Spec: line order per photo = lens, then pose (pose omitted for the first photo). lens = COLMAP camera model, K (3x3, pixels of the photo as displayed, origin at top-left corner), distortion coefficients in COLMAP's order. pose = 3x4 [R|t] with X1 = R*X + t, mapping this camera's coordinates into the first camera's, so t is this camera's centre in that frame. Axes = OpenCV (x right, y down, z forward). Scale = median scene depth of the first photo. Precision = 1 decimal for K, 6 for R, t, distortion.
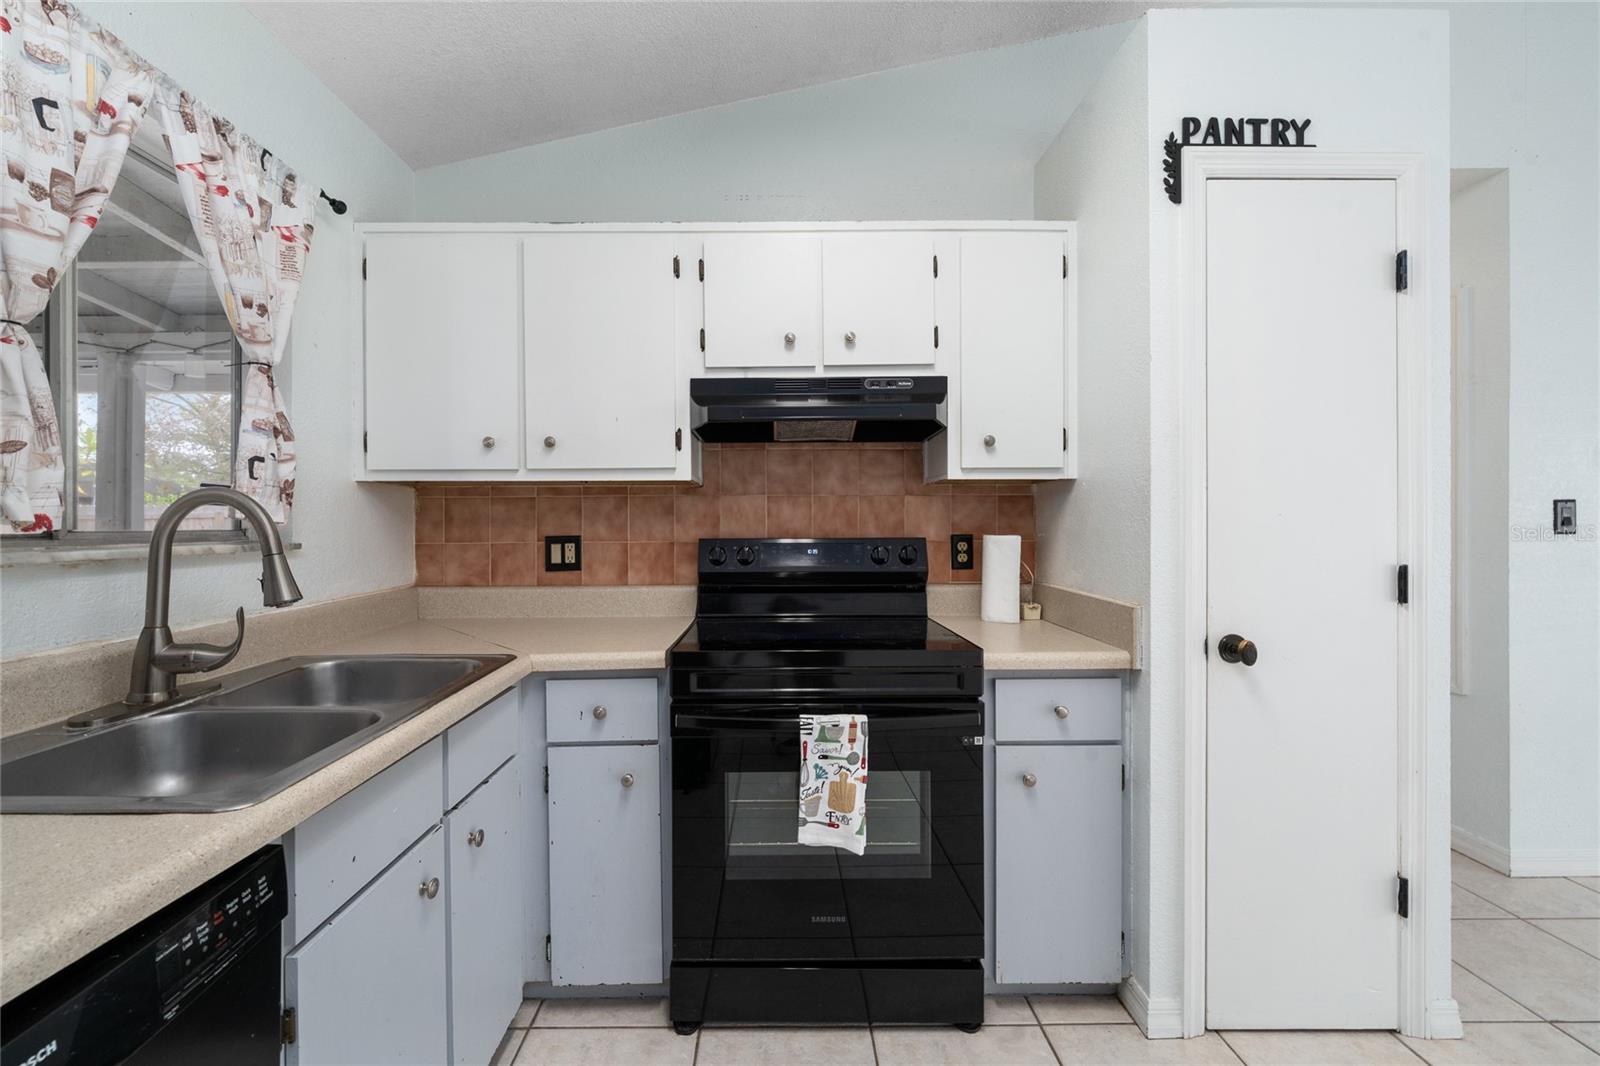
lens RADIAL K [[647.7, 0, 783.4], [0, 647.7, 525.7], [0, 0, 1]] dist [-0.000711, -0.000084]
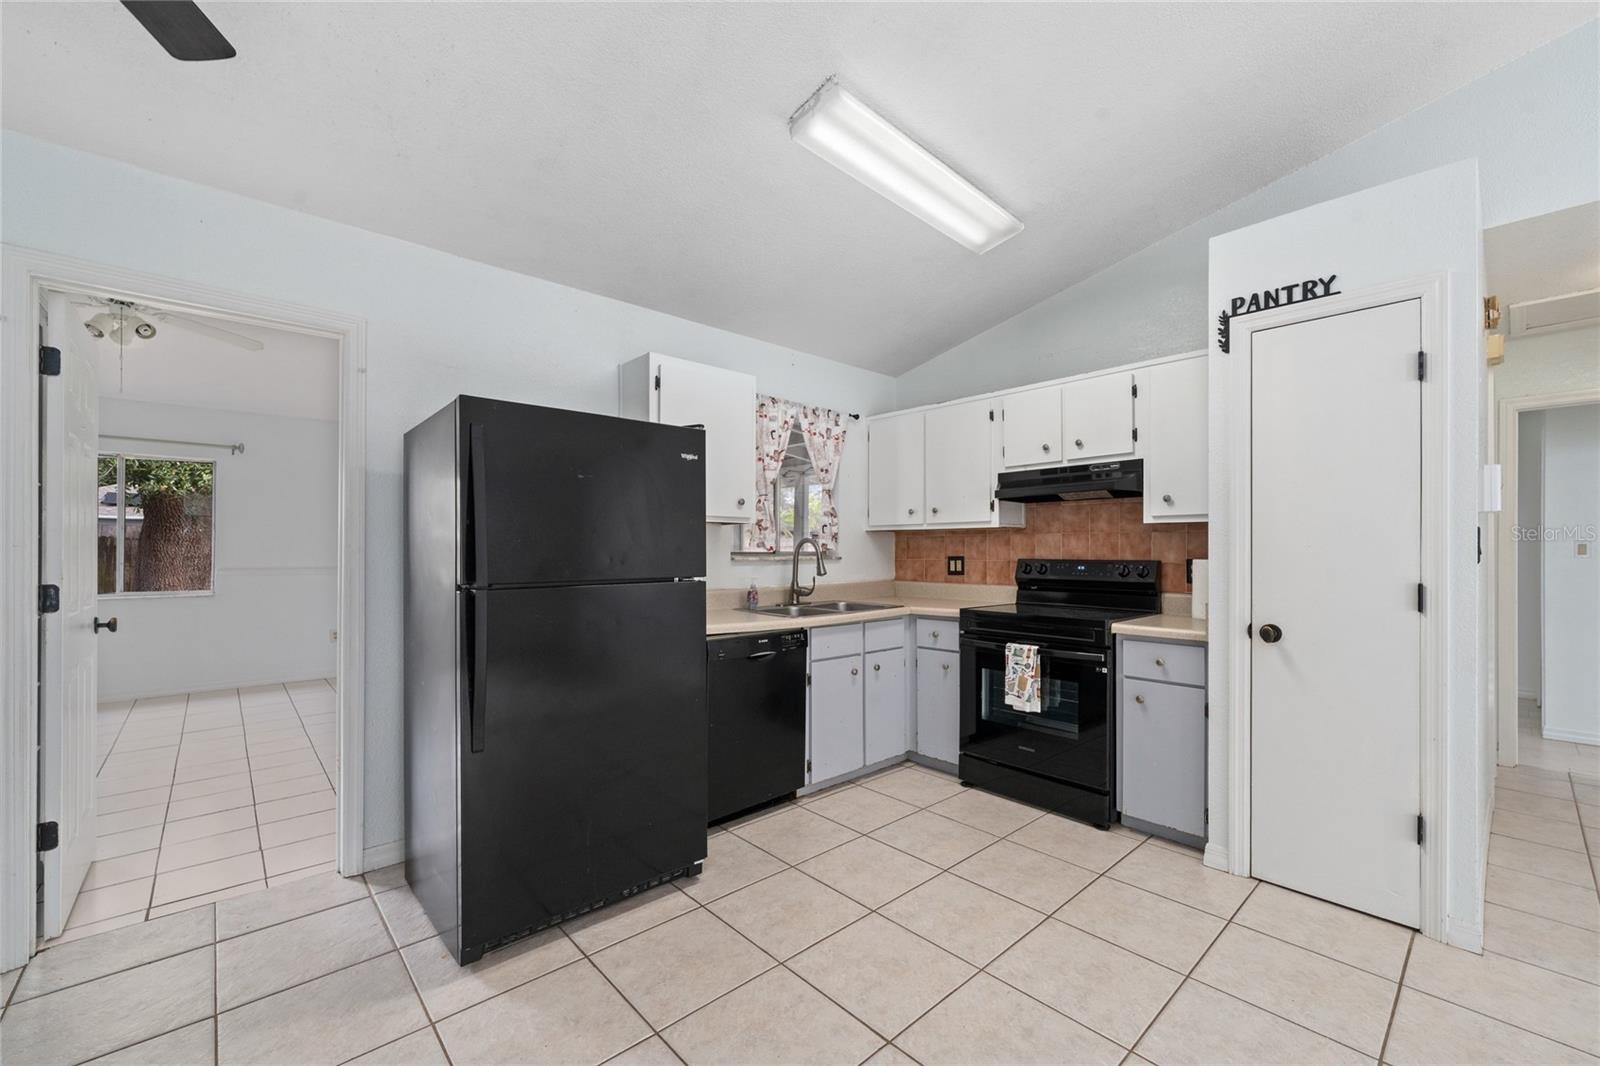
lens RADIAL K [[643.3, 0, 798.8], [0, 643.3, 547.0], [0, 0, 1]] dist [-0.001258, -0.000097]
pose [[0.668426, 0.002019, -0.743776, 1.055225], [-0.006597, 0.999973, -0.003215, -0.003457], [0.743749, 0.007055, 0.668422, -0.835502]]
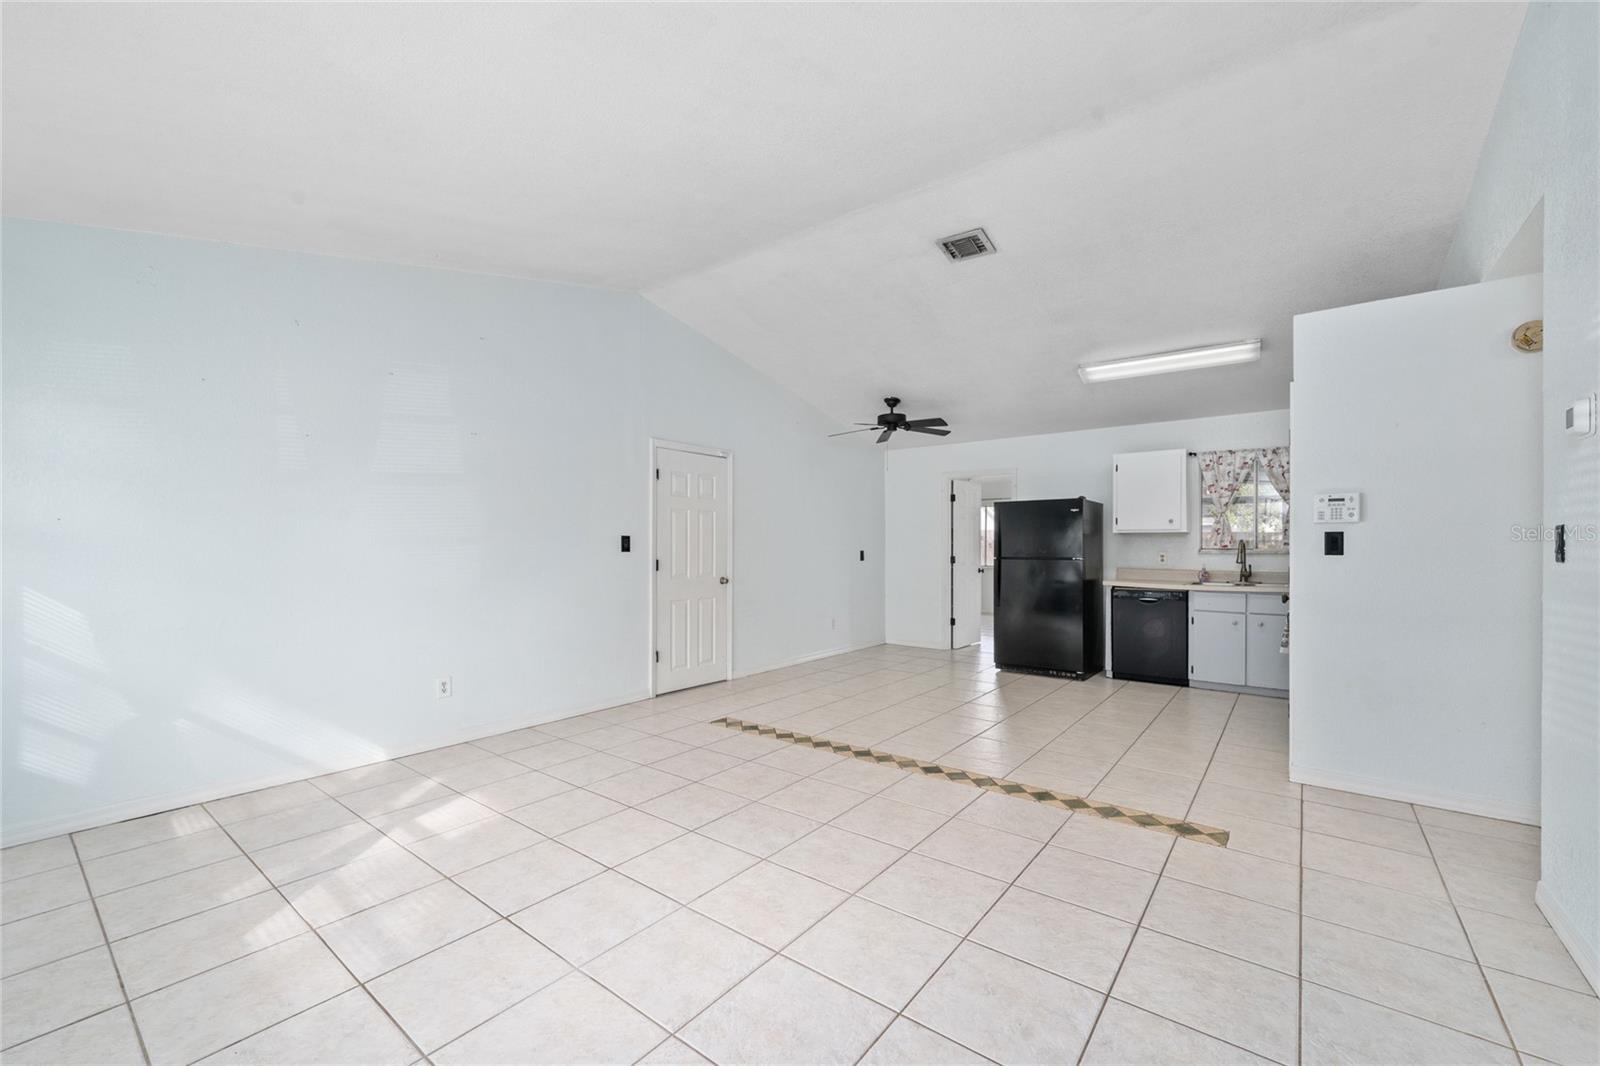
lens RADIAL K [[643.3, 0, 798.8], [0, 643.3, 547.0], [0, 0, 1]] dist [-0.001258, -0.000097]
pose [[-0.616738, 0.000453, -0.787168, 3.691841], [-0.001057, 0.999998, 0.001404, -0.004324], [0.787167, 0.001698, -0.616737, 0.994057]]
